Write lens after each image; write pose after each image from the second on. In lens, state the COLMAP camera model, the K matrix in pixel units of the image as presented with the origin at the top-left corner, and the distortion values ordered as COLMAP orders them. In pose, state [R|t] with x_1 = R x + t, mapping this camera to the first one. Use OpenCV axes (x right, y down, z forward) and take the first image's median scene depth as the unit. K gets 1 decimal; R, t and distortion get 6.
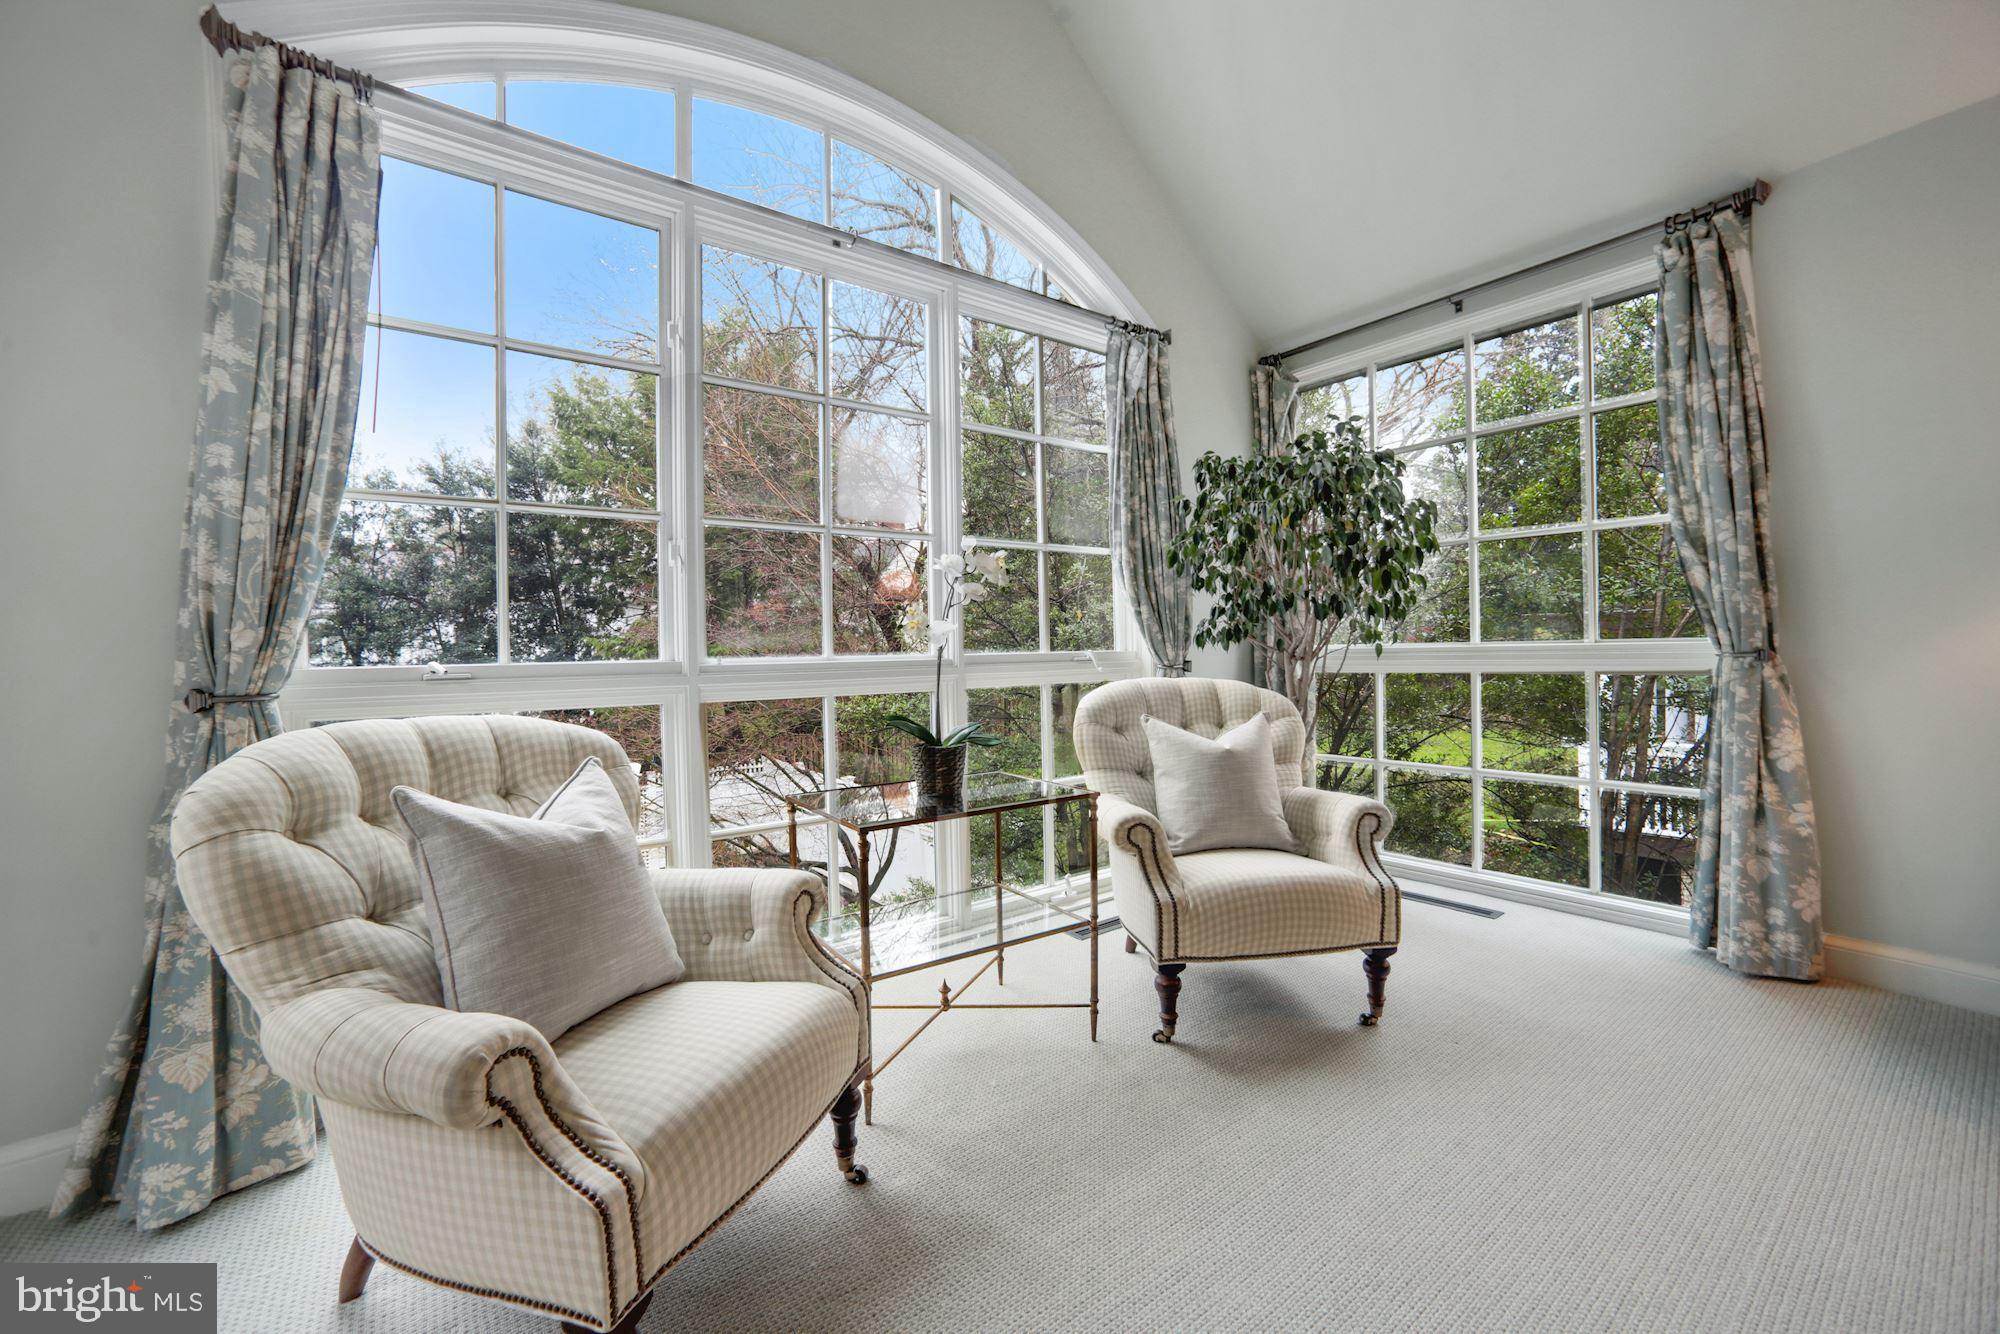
lens RADIAL K [[801.3, 0, 991.4], [0, 801.3, 648.9], [0, 0, 1]] dist [-0.064656, 0.031574]
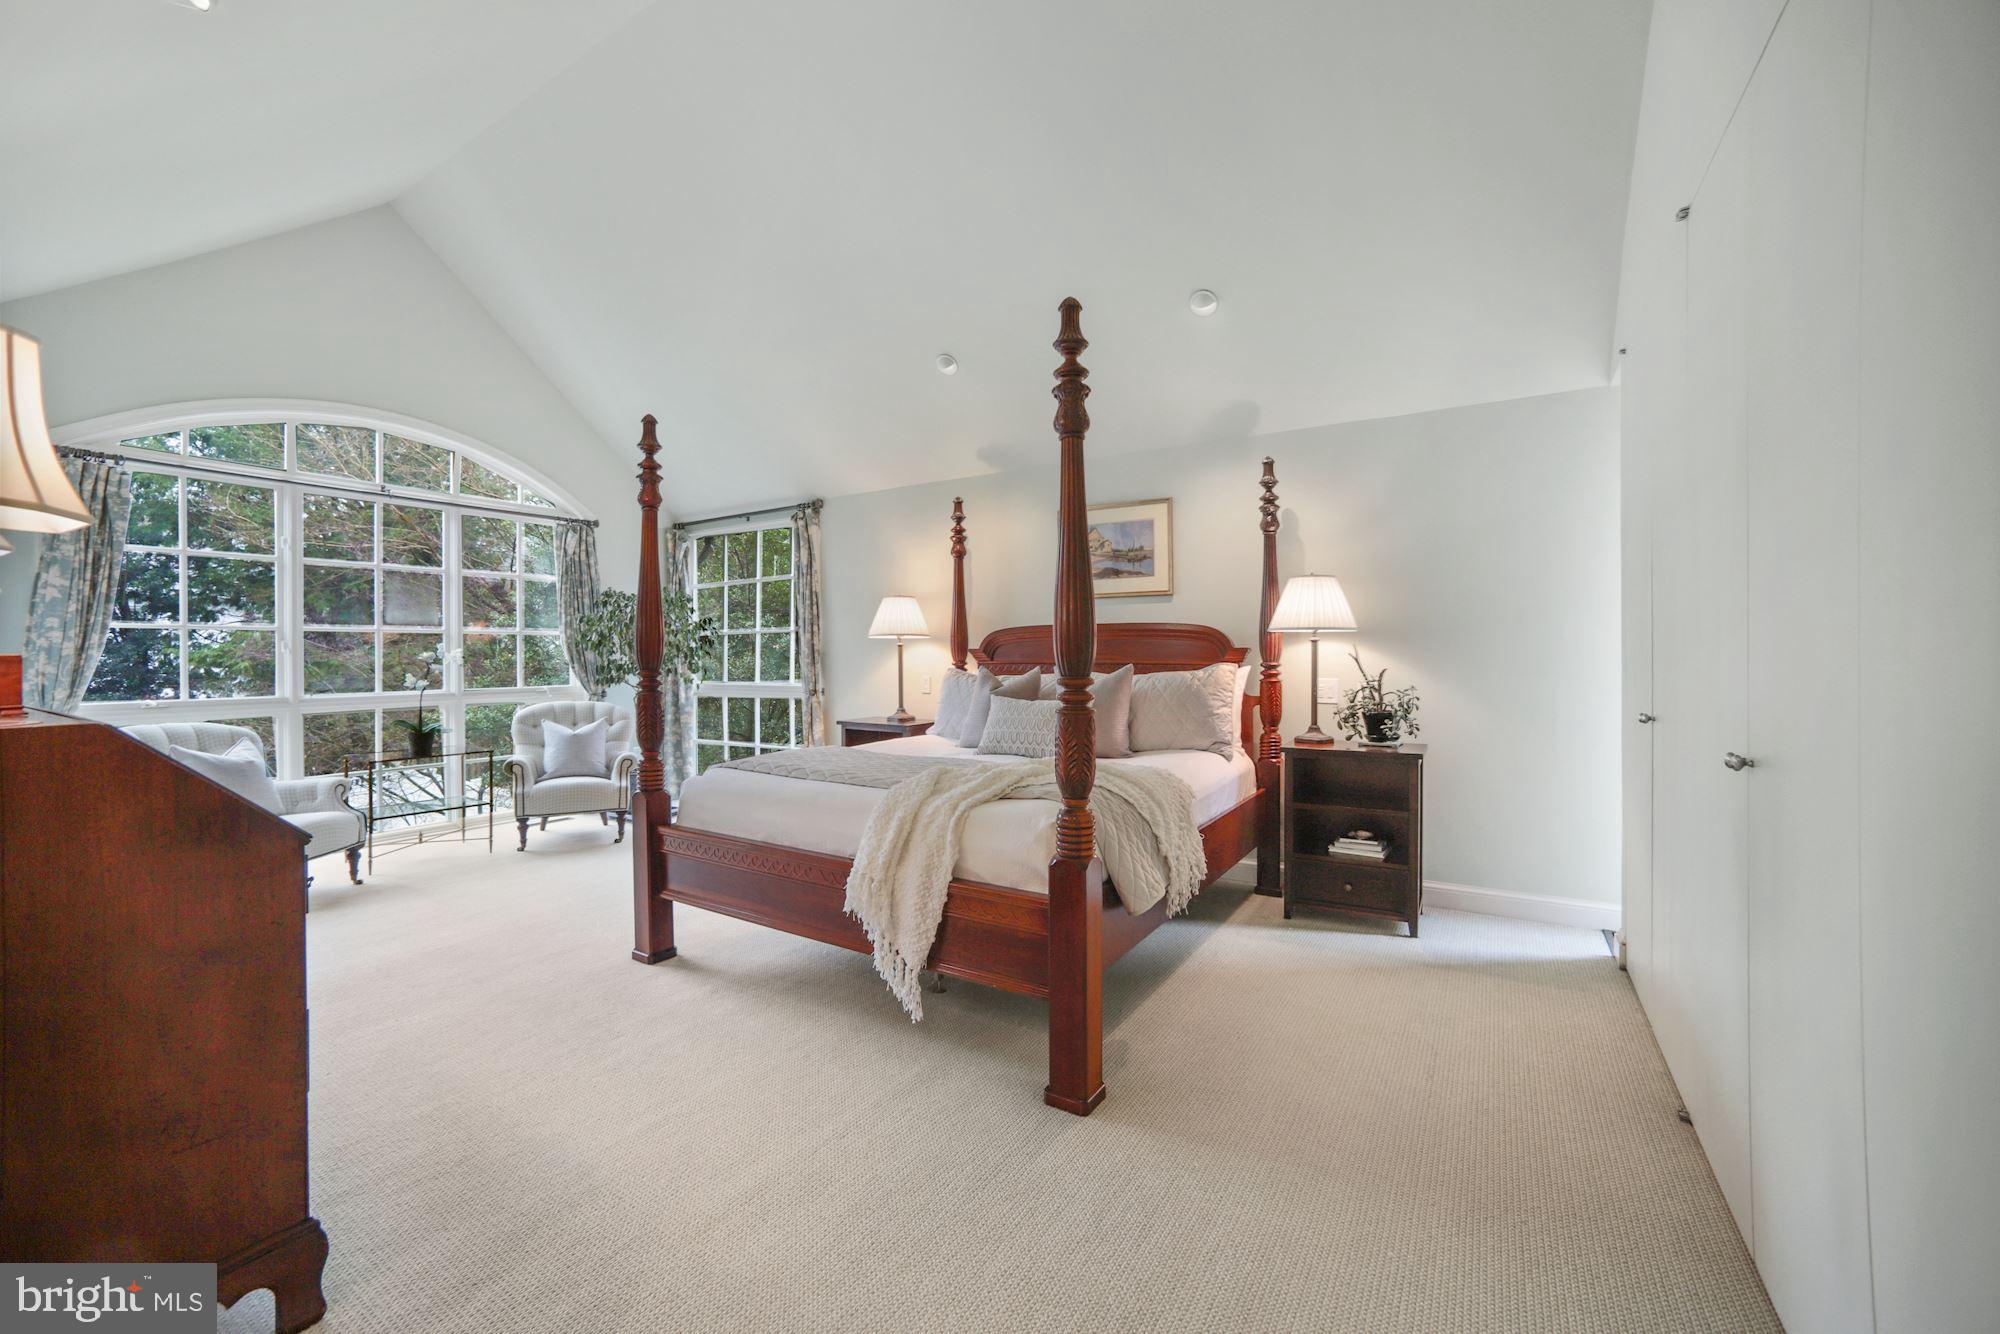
lens RADIAL K [[801.3, 0, 991.4], [0, 801.3, 648.9], [0, 0, 1]] dist [-0.064656, 0.031574]
pose [[0.936758, 0.014018, 0.349697, 0.622638], [-0.011264, 0.999887, -0.009908, -0.109738], [-0.349796, 0.005342, 0.936811, -1.550963]]
